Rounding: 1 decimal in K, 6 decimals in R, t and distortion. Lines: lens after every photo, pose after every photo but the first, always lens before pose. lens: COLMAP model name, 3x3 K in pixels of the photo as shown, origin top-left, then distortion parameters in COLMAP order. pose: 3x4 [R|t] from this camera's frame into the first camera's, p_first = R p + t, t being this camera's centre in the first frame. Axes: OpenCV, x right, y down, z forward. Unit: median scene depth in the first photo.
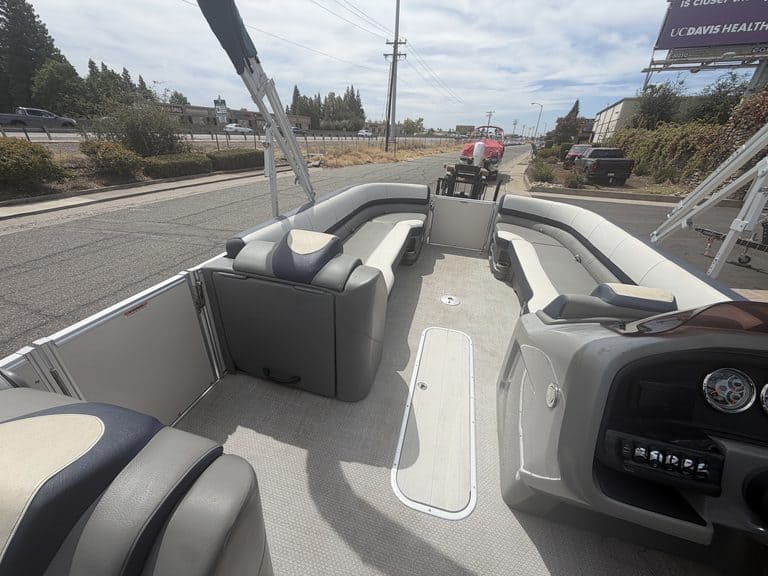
lens RADIAL K [[306.2, 0, 384.0], [0, 306.2, 288.0], [0, 0, 1]] dist [0.001695, -0.000642]
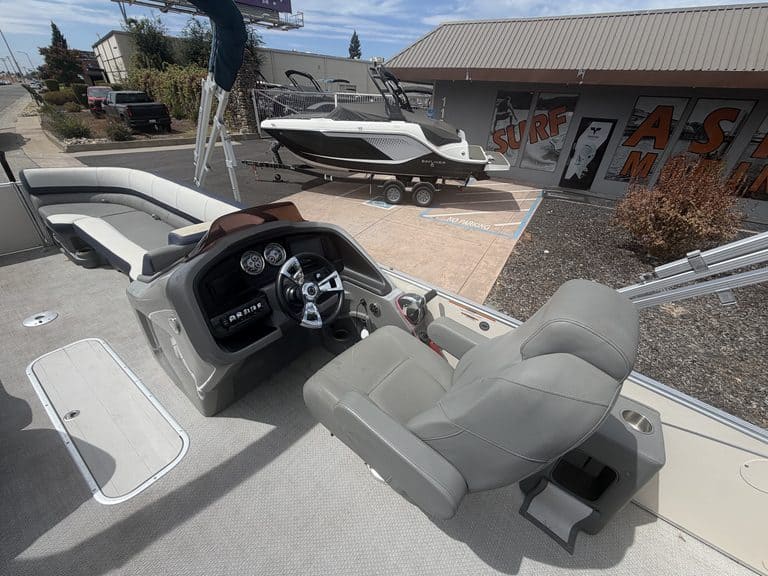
lens RADIAL K [[306.2, 0, 384.0], [0, 306.2, 288.0], [0, 0, 1]] dist [0.001695, -0.000642]
pose [[0.377377, -0.512067, 0.771605, -0.017436], [0.391134, 0.843381, 0.368405, 0.025478], [-0.839405, 0.162773, 0.518560, -0.158967]]
